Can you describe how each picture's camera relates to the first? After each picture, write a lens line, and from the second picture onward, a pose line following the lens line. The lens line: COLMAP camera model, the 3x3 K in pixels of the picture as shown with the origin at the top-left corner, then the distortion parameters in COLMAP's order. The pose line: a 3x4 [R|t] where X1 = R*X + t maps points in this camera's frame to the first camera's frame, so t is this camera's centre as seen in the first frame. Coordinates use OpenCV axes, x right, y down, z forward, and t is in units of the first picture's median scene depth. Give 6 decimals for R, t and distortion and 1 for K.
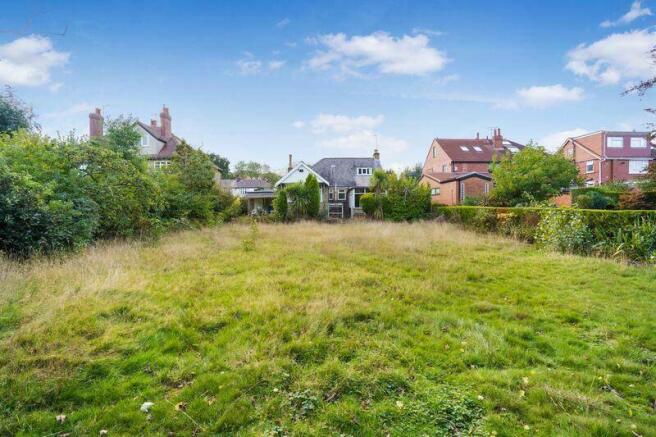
lens RADIAL K [[314.4, 0, 327.7], [0, 314.4, 216.3], [0, 0, 1]] dist [-0.002407, 0.000390]
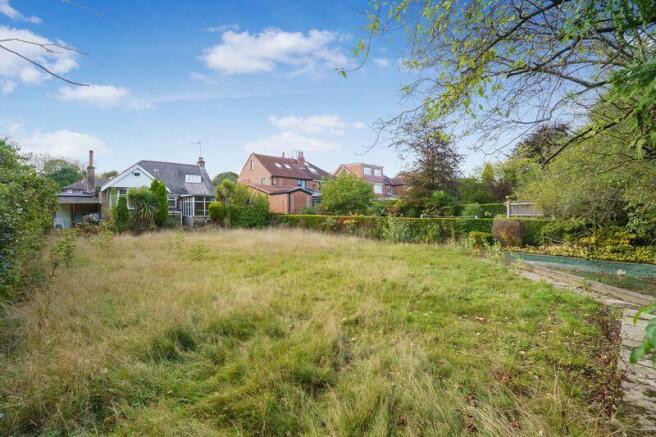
lens RADIAL K [[314.4, 0, 328.9], [0, 314.4, 218.6], [0, 0, 1]] dist [-0.002407, 0.000390]
pose [[0.775789, -0.004962, 0.630973, -0.190900], [0.015476, 0.999818, -0.011165, -0.000716], [-0.630803, 0.018427, 0.775724, -0.028865]]
